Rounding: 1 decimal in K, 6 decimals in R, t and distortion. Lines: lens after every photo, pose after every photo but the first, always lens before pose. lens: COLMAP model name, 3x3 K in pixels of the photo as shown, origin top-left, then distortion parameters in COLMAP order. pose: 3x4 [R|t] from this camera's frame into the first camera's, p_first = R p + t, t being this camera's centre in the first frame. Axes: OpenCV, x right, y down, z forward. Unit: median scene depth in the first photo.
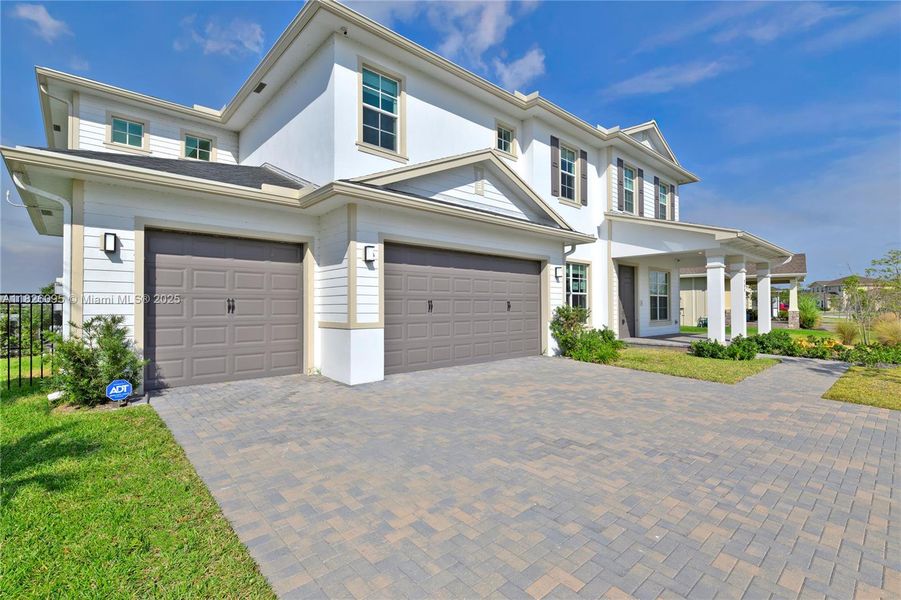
lens RADIAL K [[410.0, 0, 450.5], [0, 410.0, 300.0], [0, 0, 1]] dist [-0.000664, -0.000080]
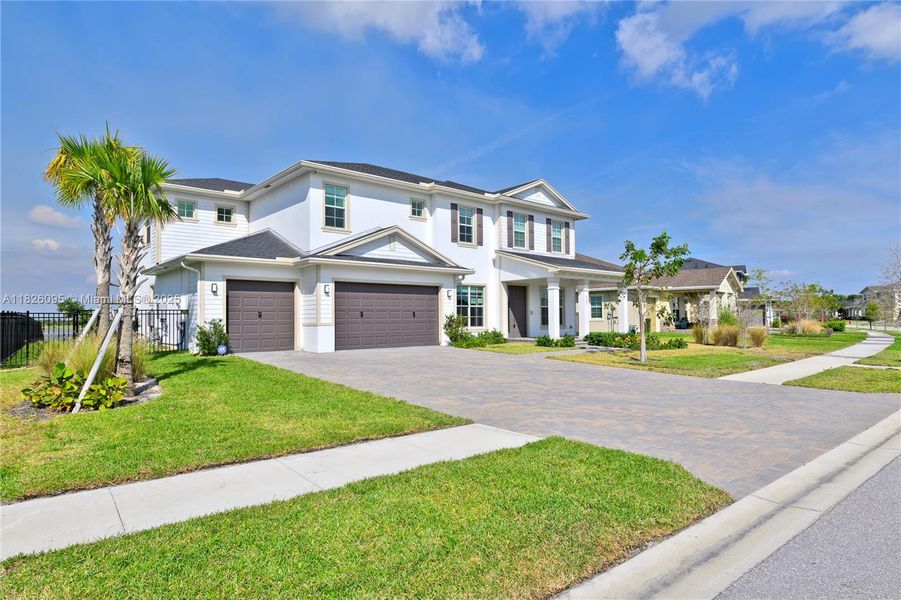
lens RADIAL K [[507.7, 0, 428.3], [0, 507.7, 299.4], [0, 0, 1]] dist [0.000571, 0.000044]
pose [[0.998157, -0.008418, -0.060105, 0.303440], [0.007031, 0.999705, -0.023248, 0.000924], [0.060282, 0.022782, 0.997921, -0.985728]]
